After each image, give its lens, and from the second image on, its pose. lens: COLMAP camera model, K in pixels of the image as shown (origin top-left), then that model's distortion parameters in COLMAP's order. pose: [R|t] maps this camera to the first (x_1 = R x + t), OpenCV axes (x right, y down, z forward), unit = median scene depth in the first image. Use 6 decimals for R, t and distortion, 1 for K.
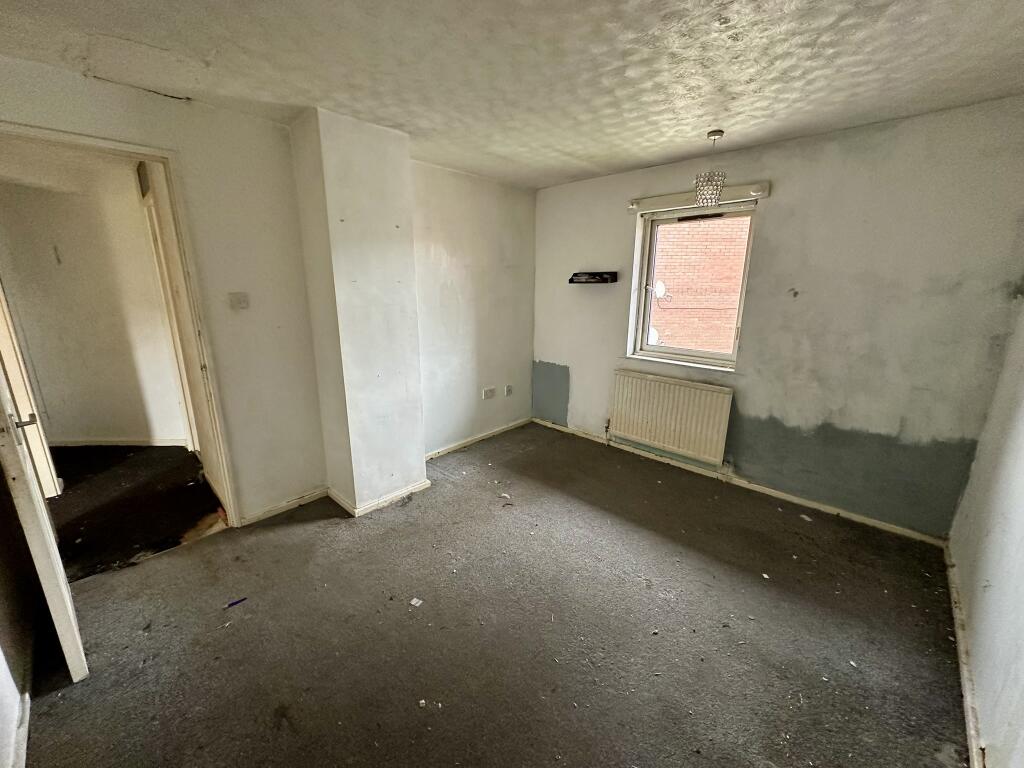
lens RADIAL K [[408.2, 0, 511.1], [0, 408.2, 384.9], [0, 0, 1]] dist [-0.001199, 0.000130]
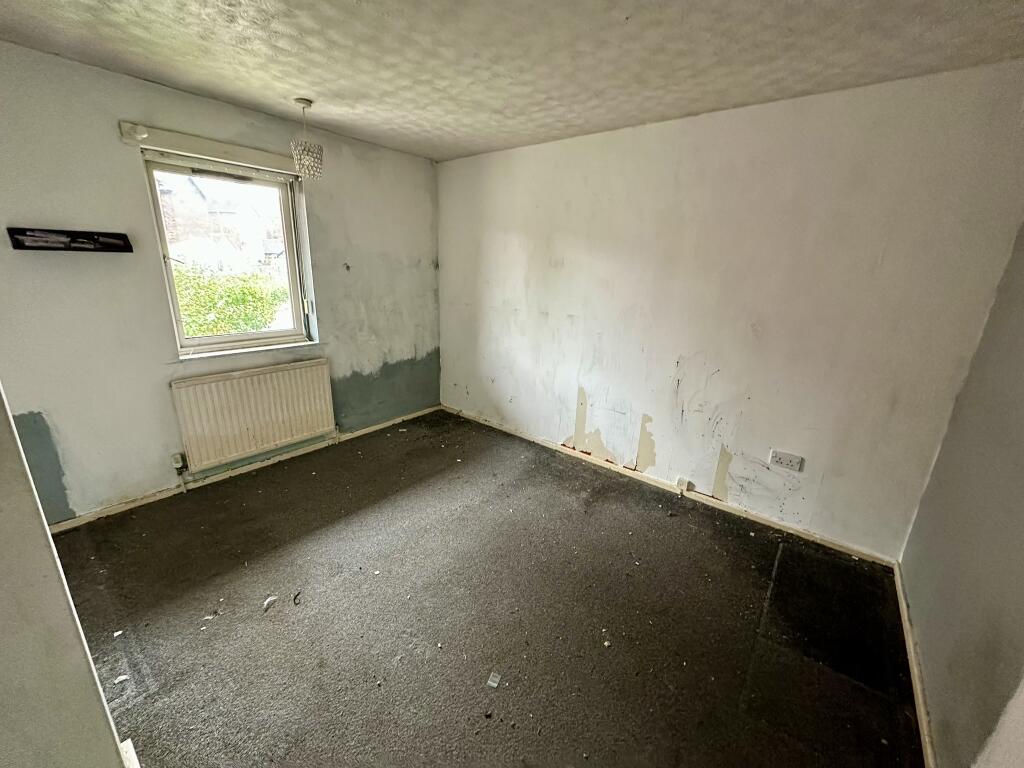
lens RADIAL K [[408.2, 0, 512.7], [0, 408.2, 384.9], [0, 0, 1]] dist [-0.001199, 0.000130]
pose [[-0.090904, -0.287740, 0.953385, -0.565190], [0.208285, 0.930682, 0.300748, -0.151694], [-0.973835, 0.225915, -0.024671, 0.592546]]
